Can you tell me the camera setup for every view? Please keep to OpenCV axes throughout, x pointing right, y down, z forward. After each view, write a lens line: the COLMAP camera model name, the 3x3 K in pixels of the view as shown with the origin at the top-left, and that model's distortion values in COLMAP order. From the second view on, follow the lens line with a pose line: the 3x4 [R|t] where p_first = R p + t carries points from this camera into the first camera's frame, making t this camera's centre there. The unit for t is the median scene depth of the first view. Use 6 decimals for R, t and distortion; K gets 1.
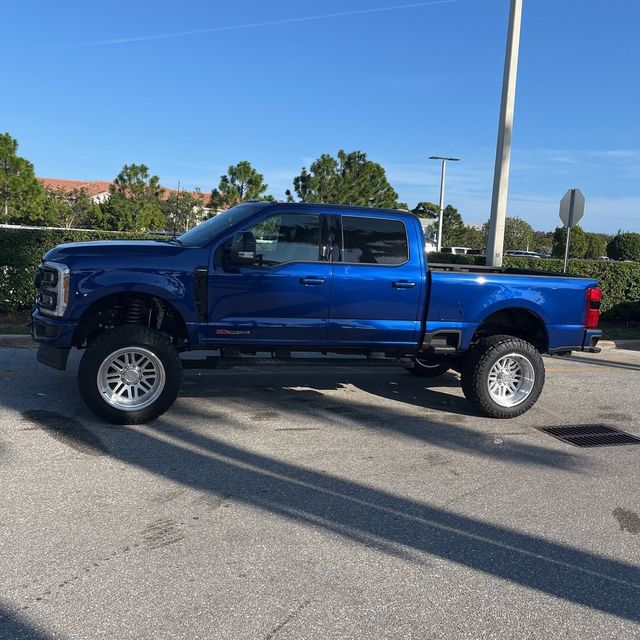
lens RADIAL K [[641.2, 0, 316.7], [0, 641.2, 318.7], [0, 0, 1]] dist [0.017994, 0.007987]
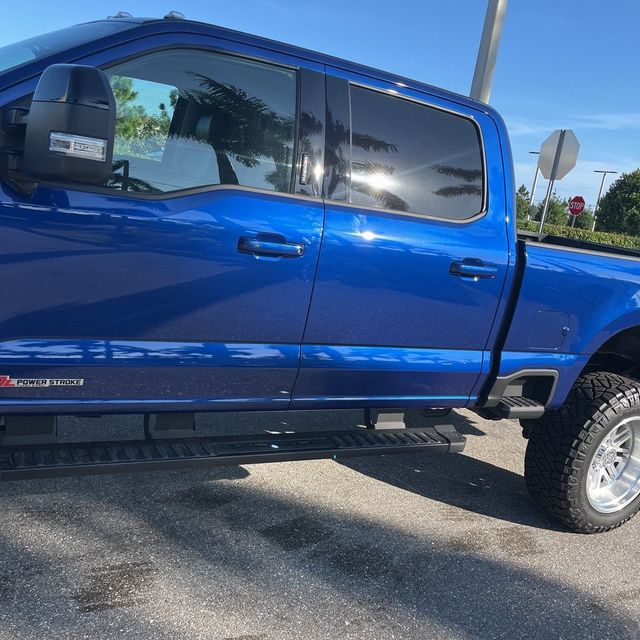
lens RADIAL K [[641.2, 0, 316.7], [0, 641.2, 318.7], [0, 0, 1]] dist [0.017994, 0.007987]
pose [[0.975764, 0.057576, 0.211114, -0.051650], [-0.077630, 0.993094, 0.087962, -0.047263], [-0.204592, -0.102219, 0.973495, 0.577371]]
